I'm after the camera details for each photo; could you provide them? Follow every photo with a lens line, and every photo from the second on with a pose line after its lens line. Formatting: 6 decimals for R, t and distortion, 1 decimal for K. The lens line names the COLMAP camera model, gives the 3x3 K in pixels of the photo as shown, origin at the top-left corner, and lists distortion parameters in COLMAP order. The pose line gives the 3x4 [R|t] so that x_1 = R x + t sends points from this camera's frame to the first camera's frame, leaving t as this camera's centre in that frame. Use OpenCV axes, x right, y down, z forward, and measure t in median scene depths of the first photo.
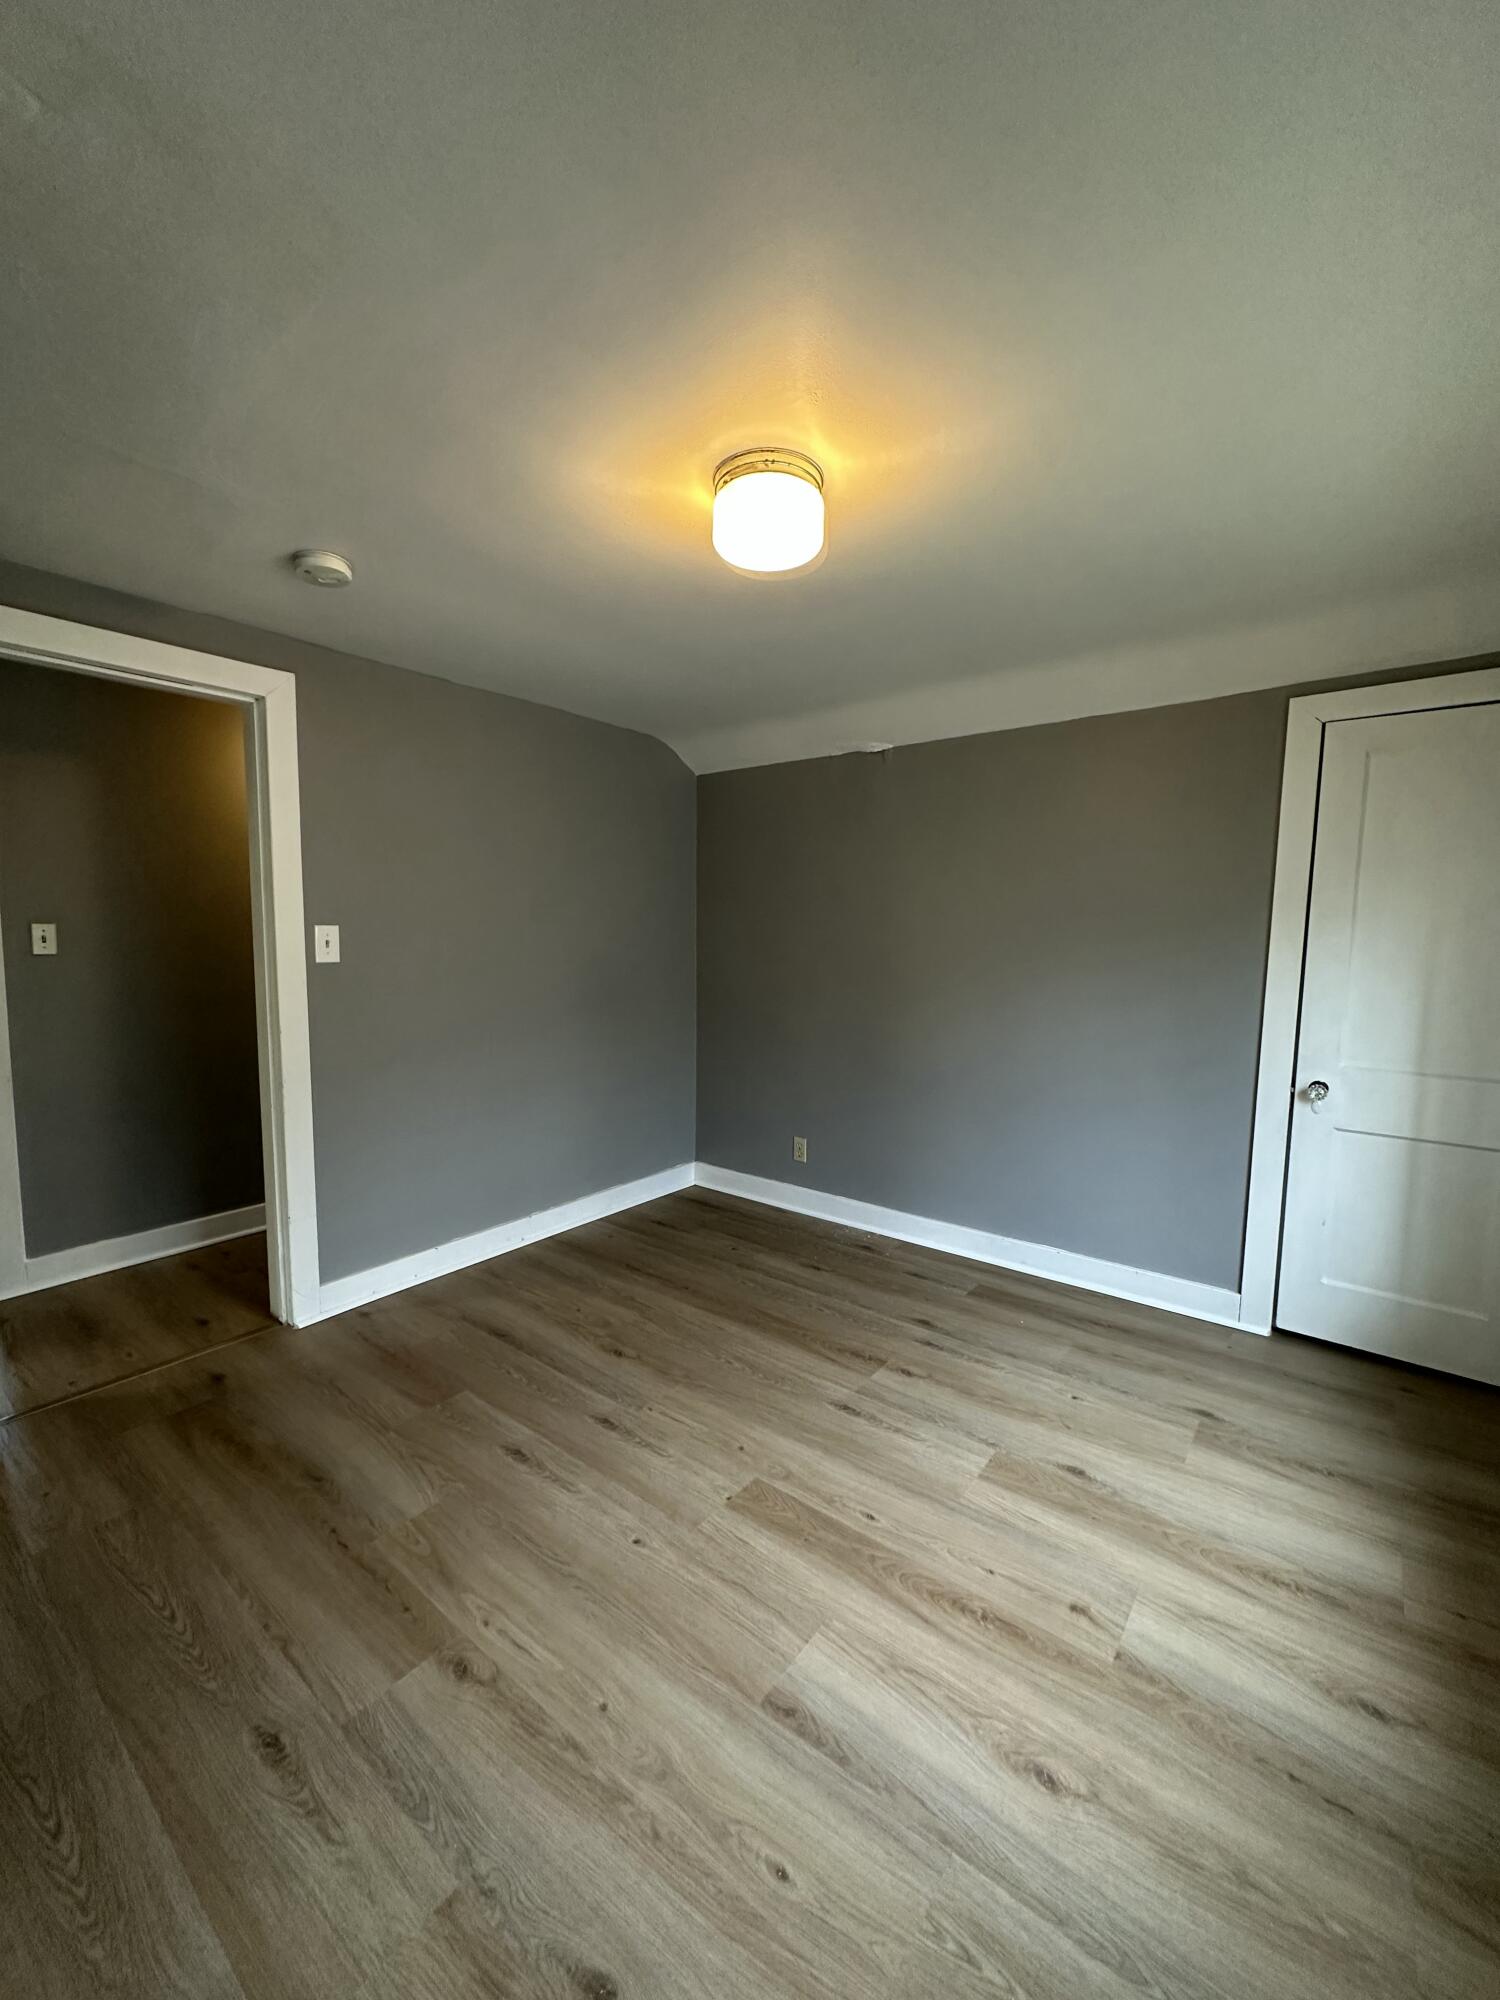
lens RADIAL K [[800.8, 0, 747.5], [0, 800.8, 996.9], [0, 0, 1]] dist [-0.002091, 0.000128]
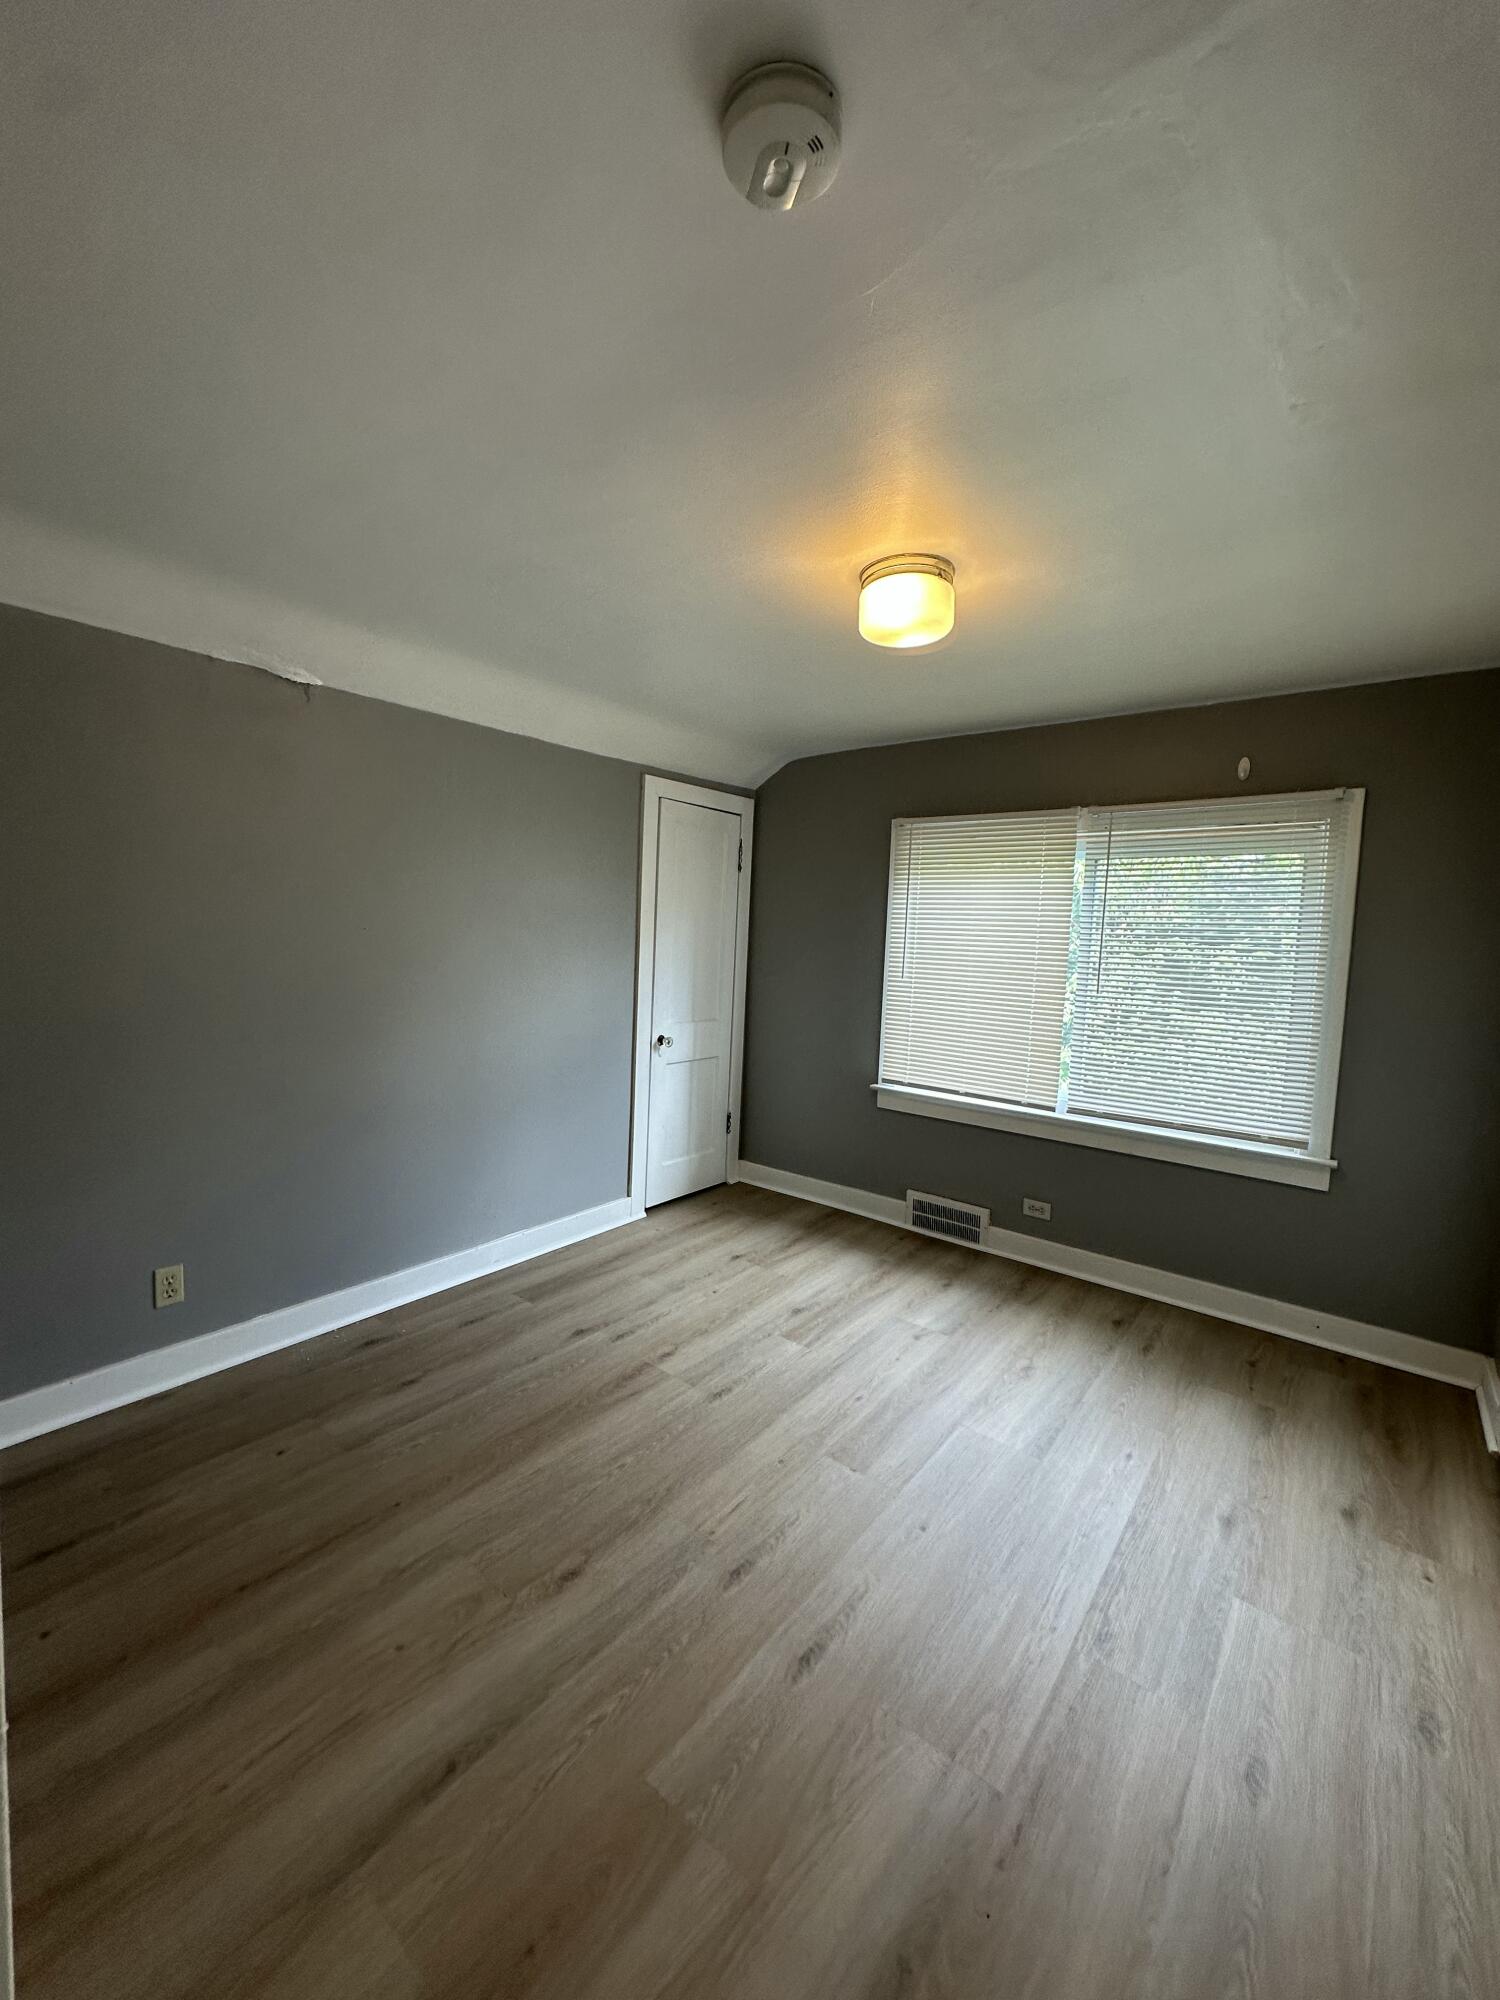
lens RADIAL K [[797.1, 0, 748.9], [0, 797.1, 1000.8], [0, 0, 1]] dist [-0.002735, 0.000576]
pose [[0.007325, -0.094051, 0.995540, -0.954759], [0.049541, 0.994379, 0.093577, -0.113327], [-0.998745, 0.048635, 0.011943, 0.996483]]
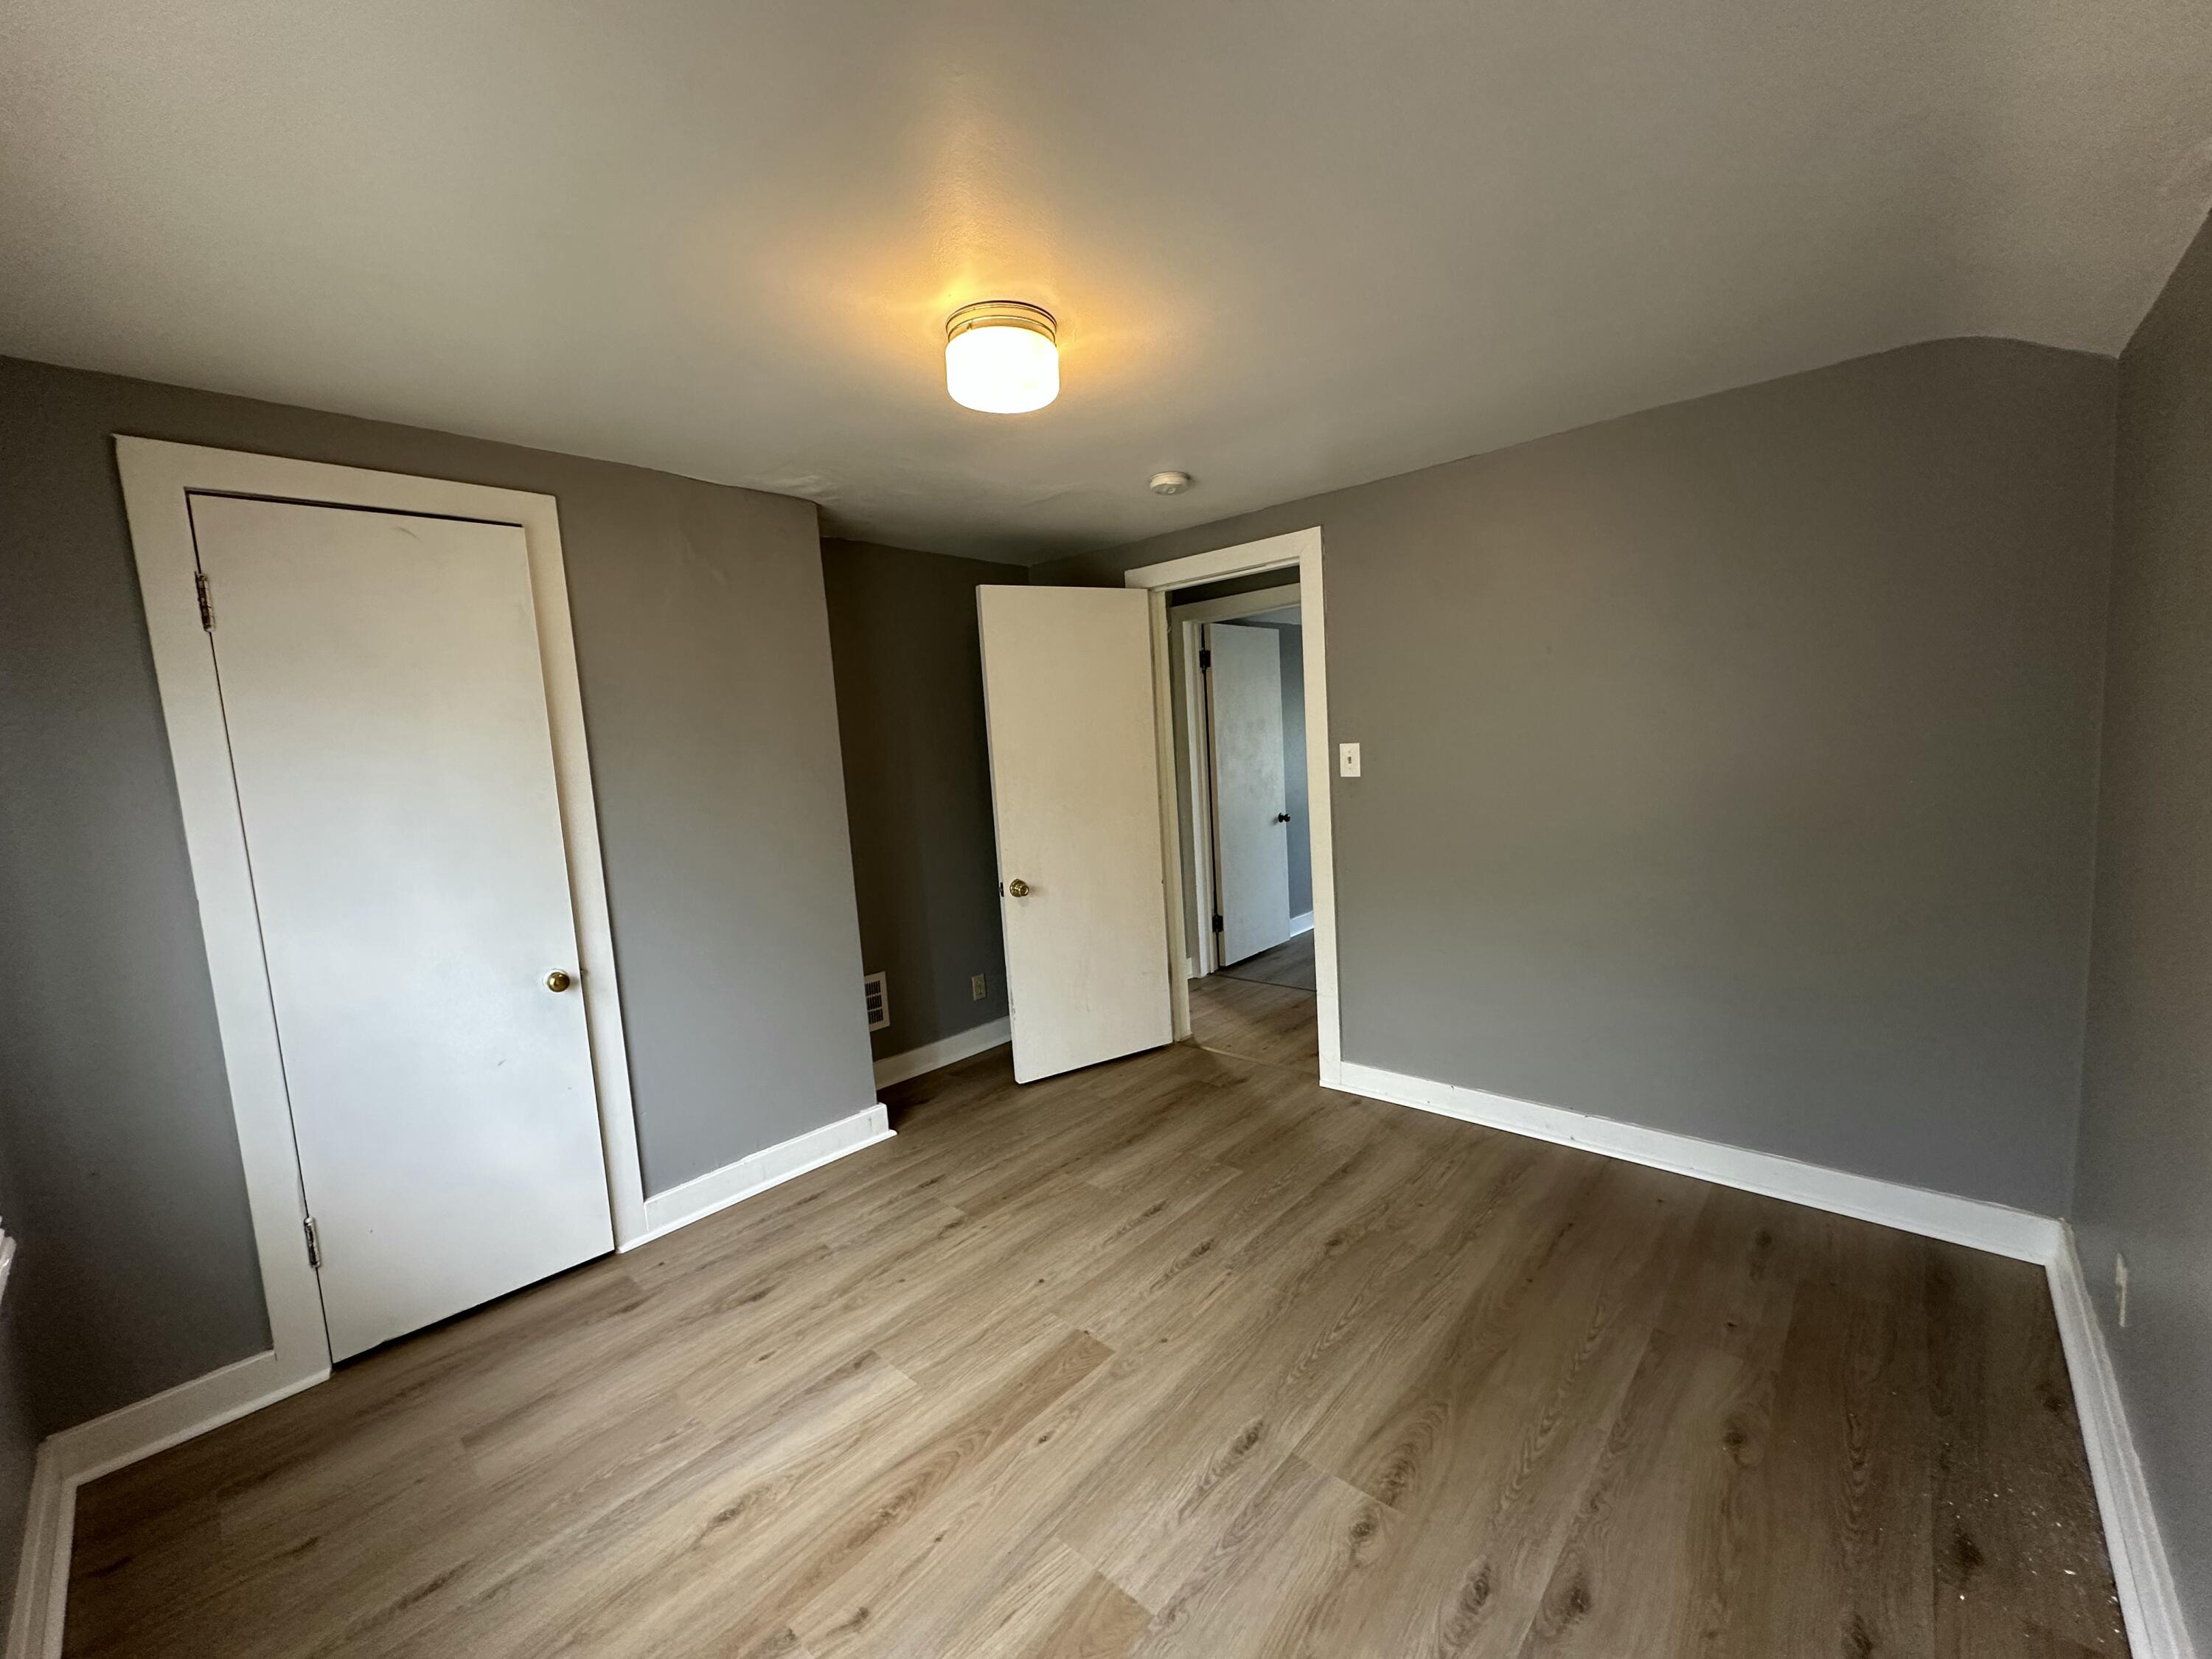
lens RADIAL K [[881.5, 0, 1108.0], [0, 881.5, 830.0], [0, 0, 1]] dist [-0.002735, 0.000576]
pose [[-0.071725, 0.101011, -0.992296, 0.926402], [-0.027087, 0.994295, 0.103173, -0.113051], [0.997057, 0.034278, -0.068580, 0.981334]]
